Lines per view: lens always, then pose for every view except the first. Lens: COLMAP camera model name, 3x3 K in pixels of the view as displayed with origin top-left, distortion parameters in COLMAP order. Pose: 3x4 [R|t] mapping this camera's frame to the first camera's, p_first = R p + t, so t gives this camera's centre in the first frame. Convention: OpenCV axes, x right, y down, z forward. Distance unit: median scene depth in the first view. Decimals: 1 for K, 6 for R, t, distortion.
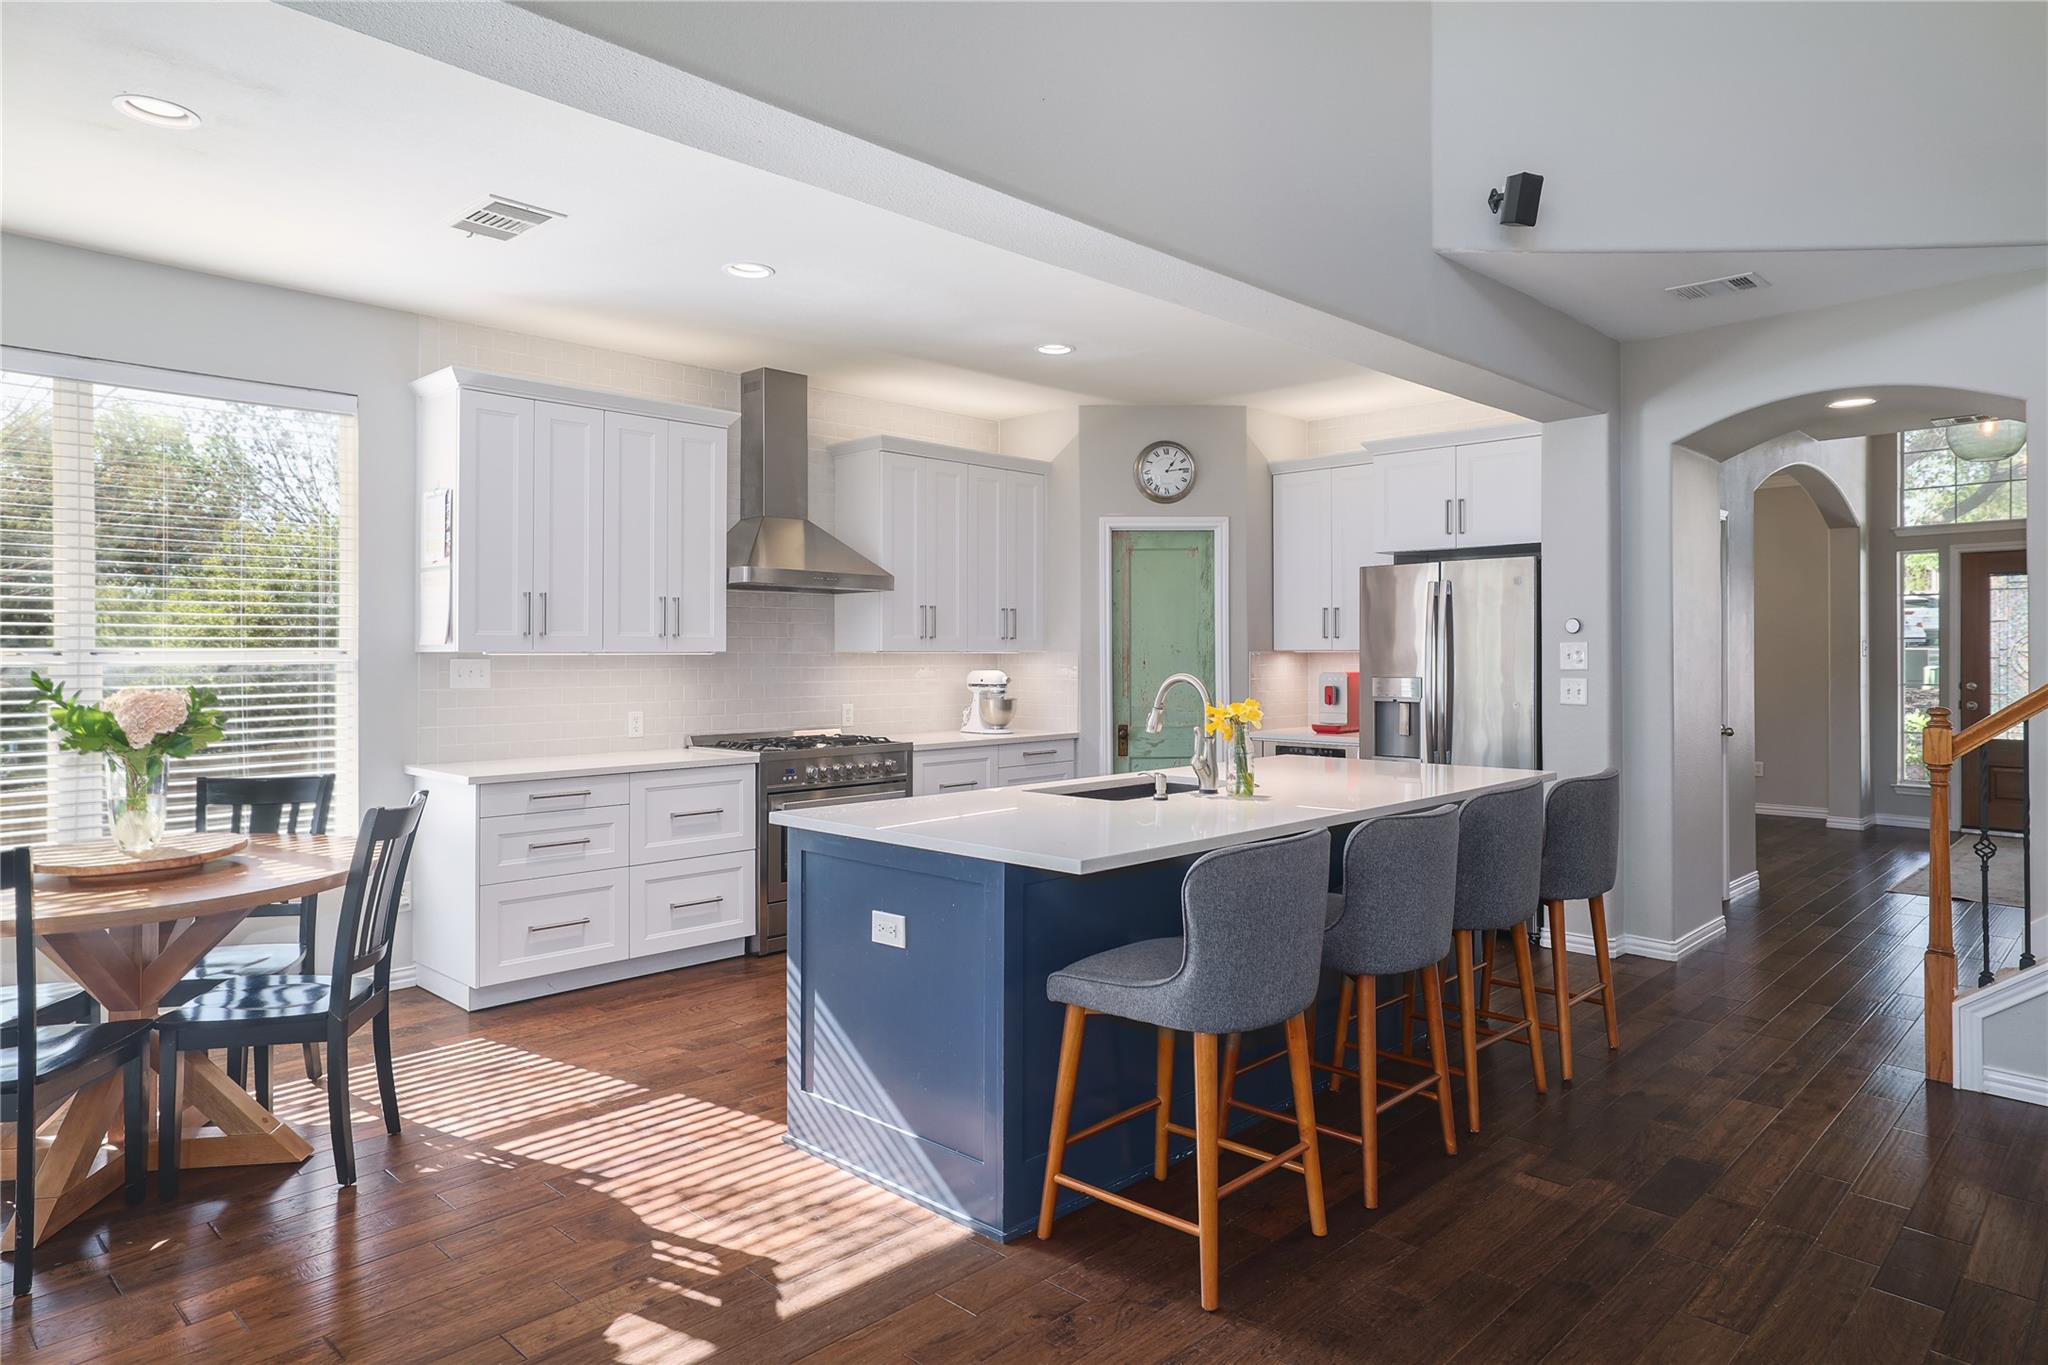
lens RADIAL K [[1260.4, 0, 1049.5], [0, 1260.4, 632.0], [0, 0, 1]] dist [0.008562, 0.001631]
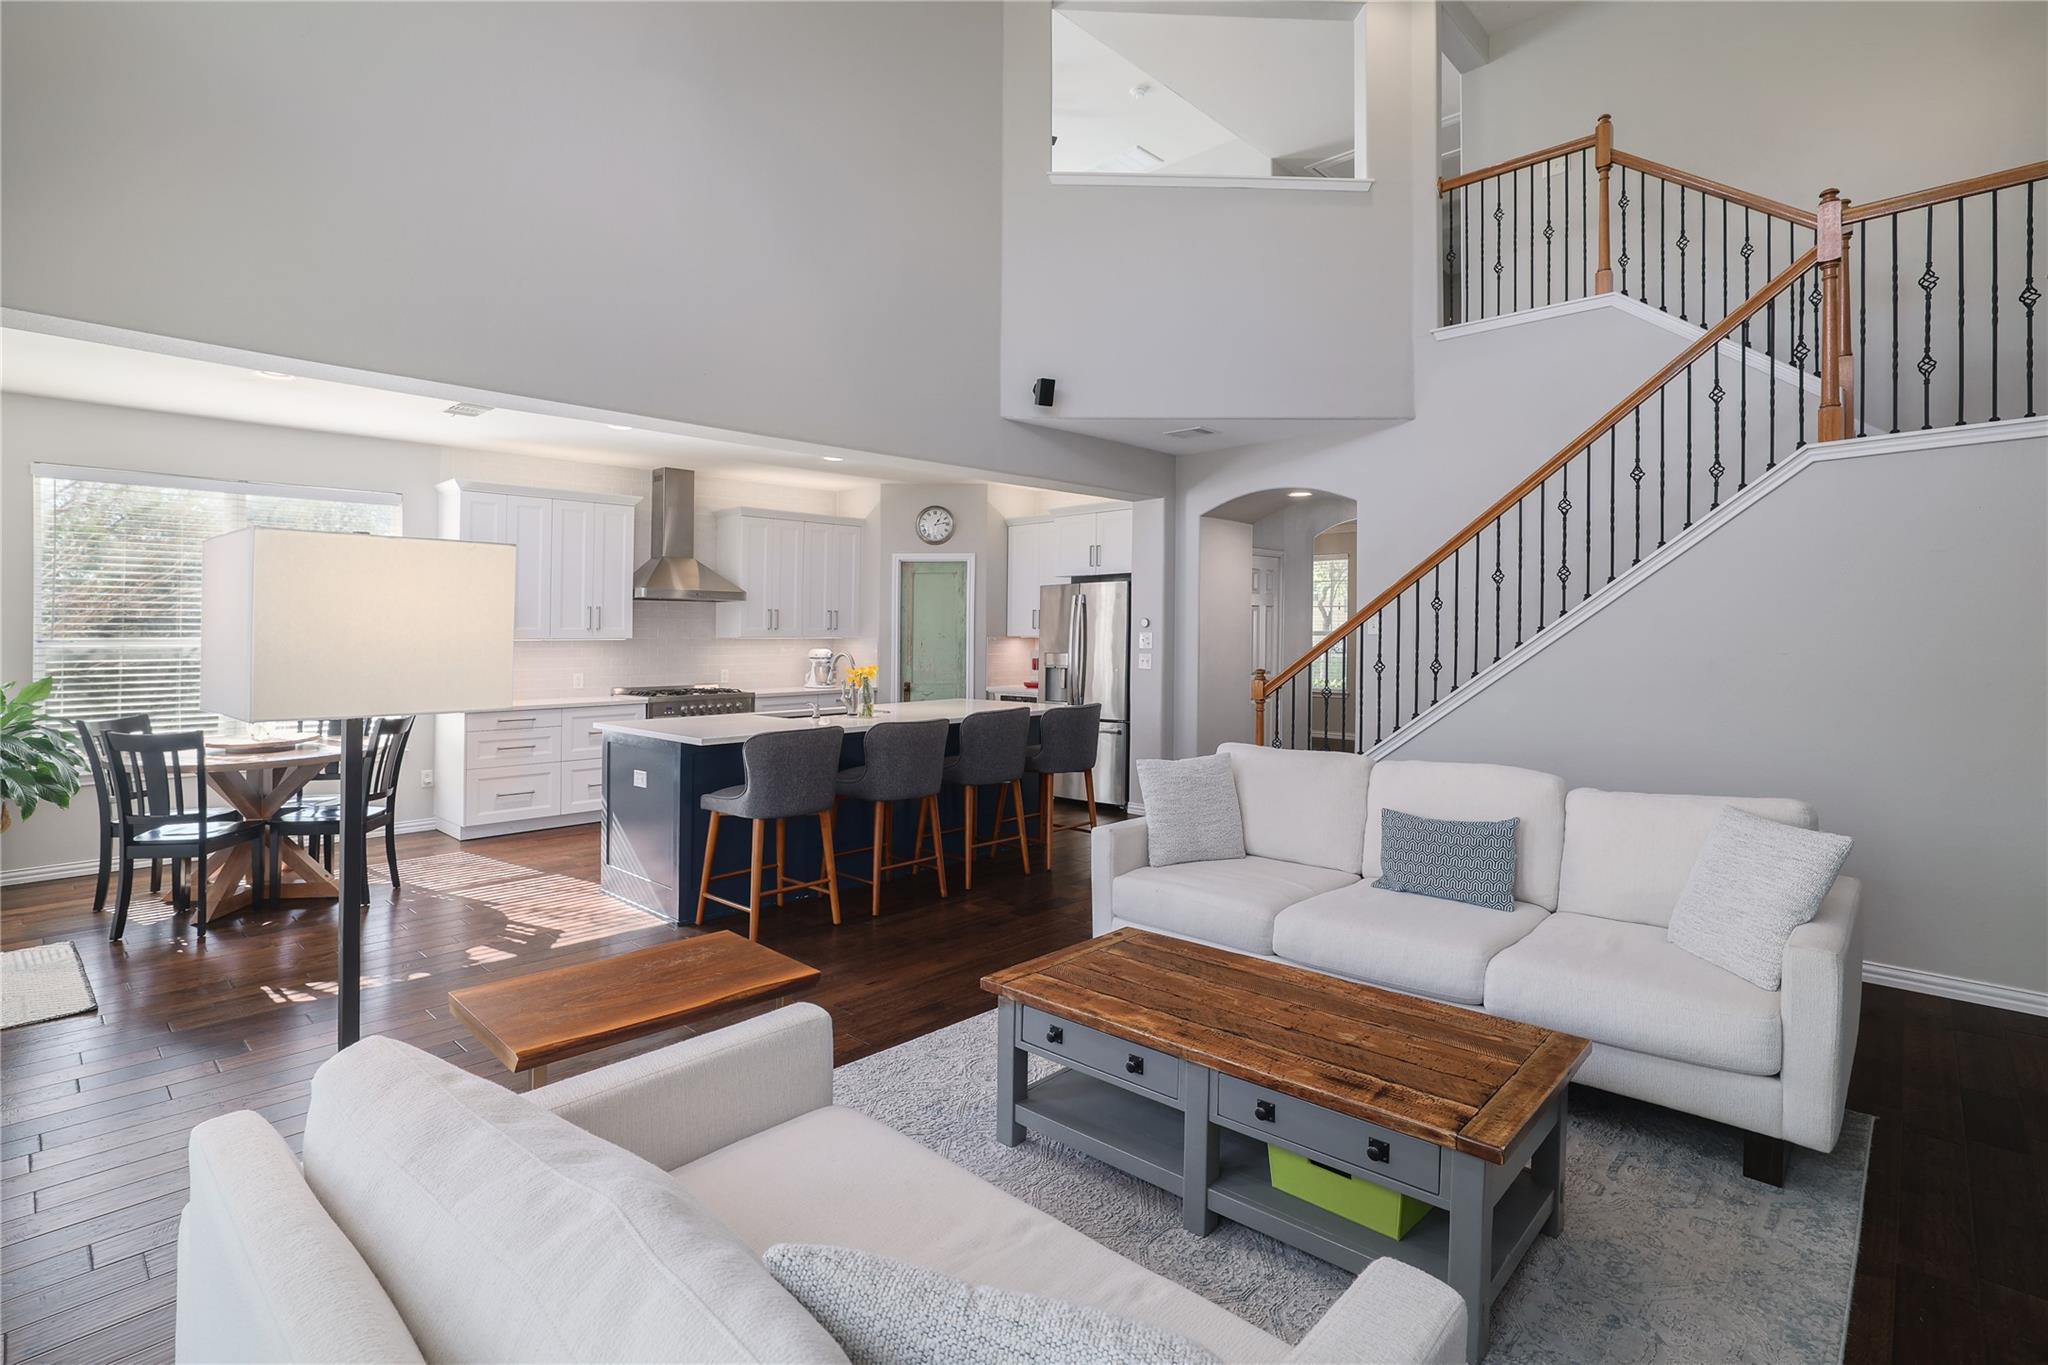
lens RADIAL K [[974.5, 0, 1047.5], [0, 974.5, 610.3], [0, 0, 1]] dist [-0.000013, 0.001451]
pose [[0.999858, 0.001782, 0.016755, 0.265114], [-0.001650, 0.999968, -0.007860, -0.011447], [-0.016769, 0.007831, 0.999829, -0.301383]]
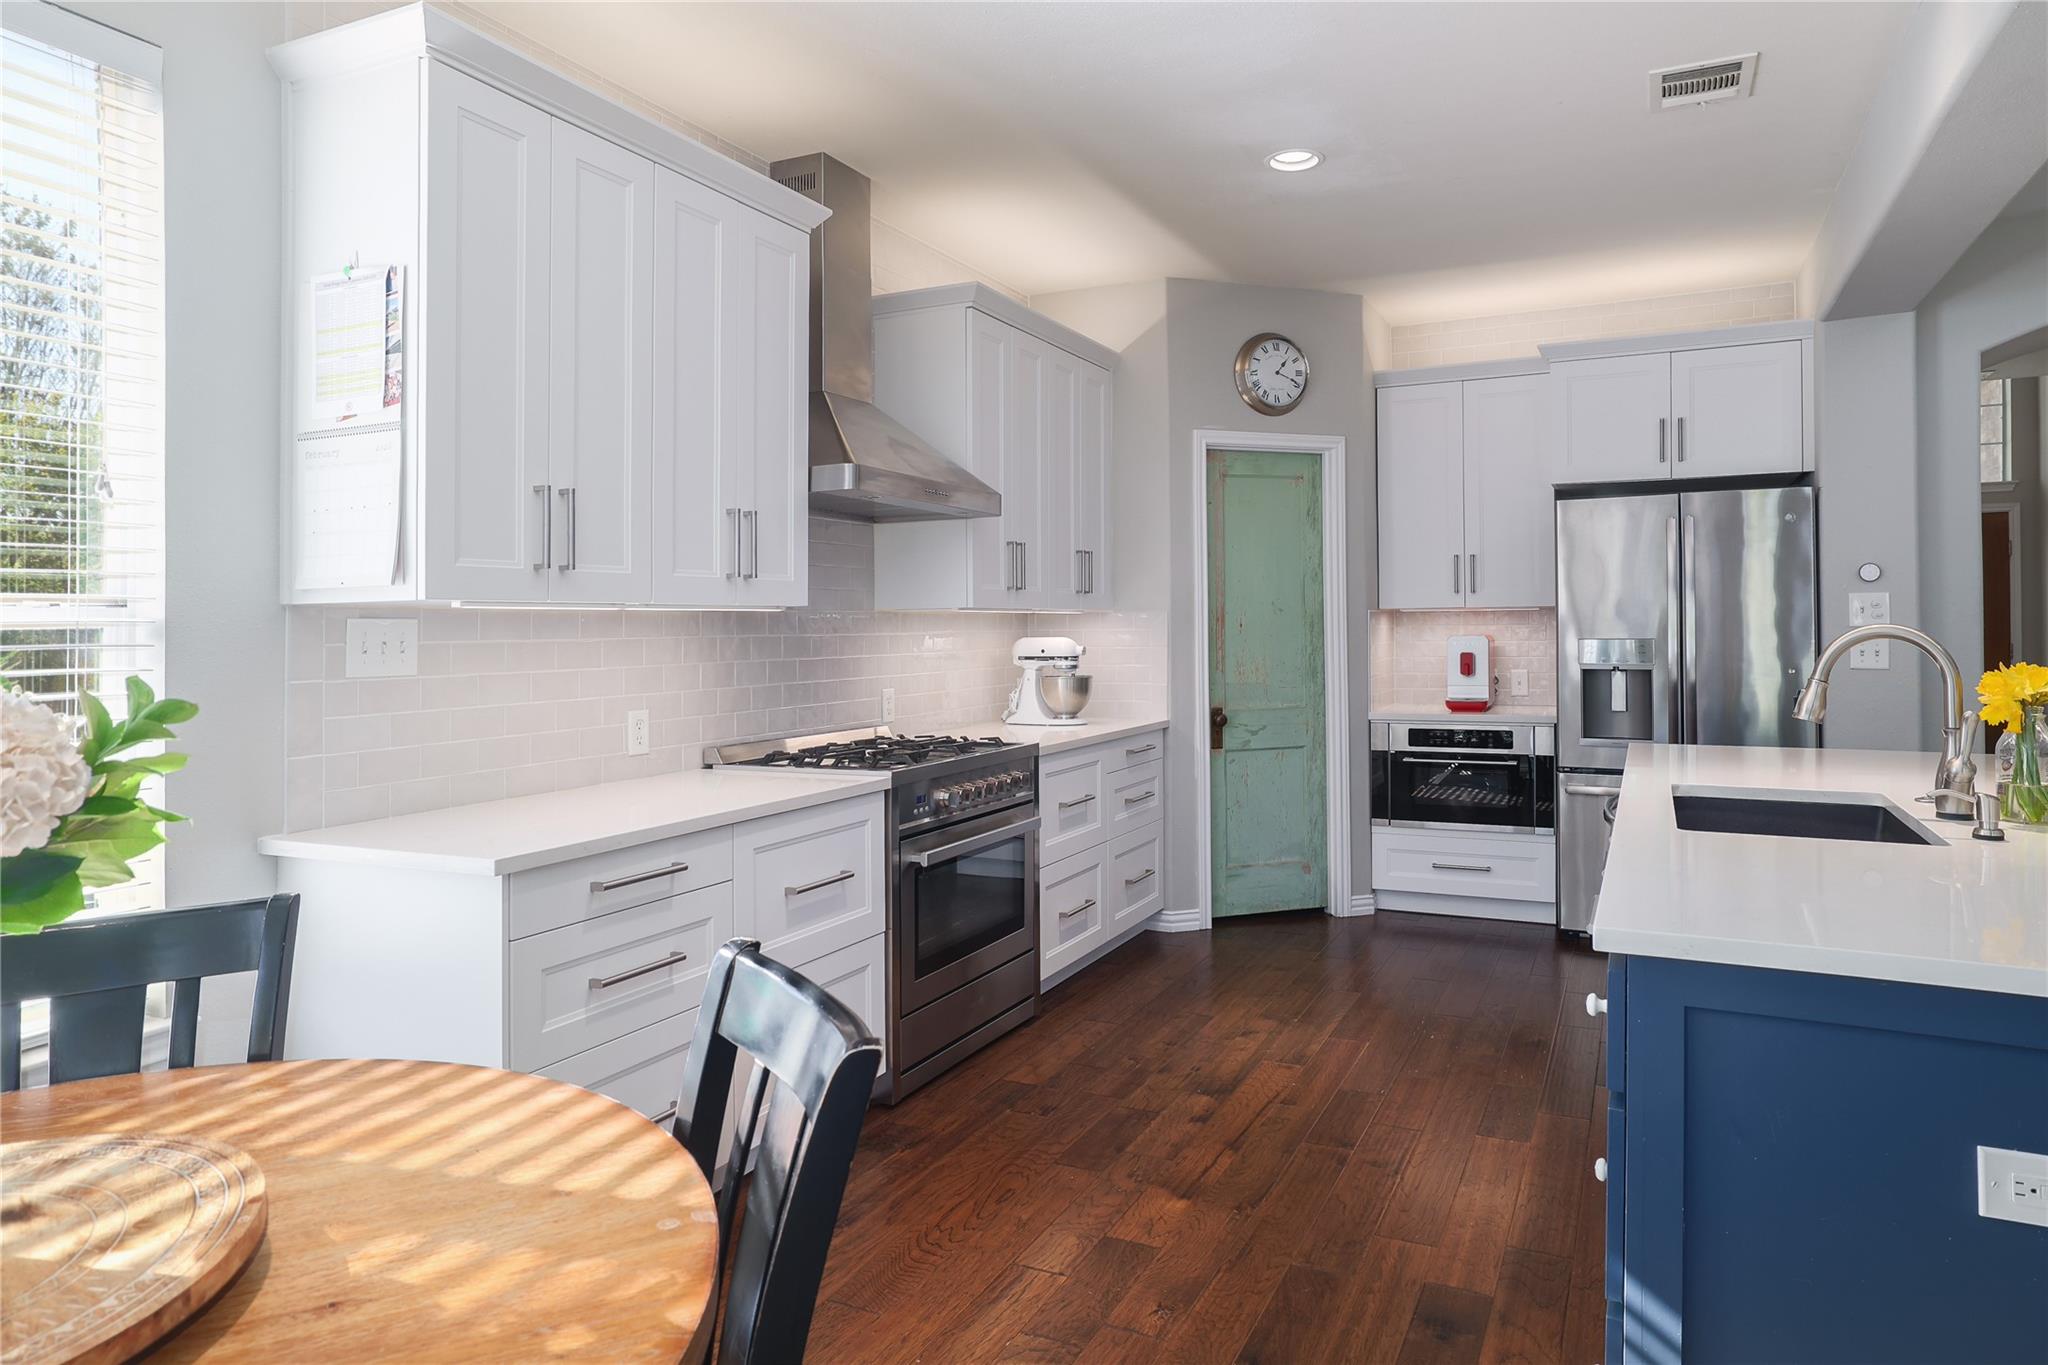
lens RADIAL K [[1260.4, 0, 1082.2], [0, 1260.4, 628.7], [0, 0, 1]] dist [0.008562, 0.001631]
pose [[0.944737, -0.009666, 0.327687, -0.330100], [0.004424, 0.999850, 0.016740, 0.016693], [-0.327800, -0.014365, 0.944638, 0.388755]]
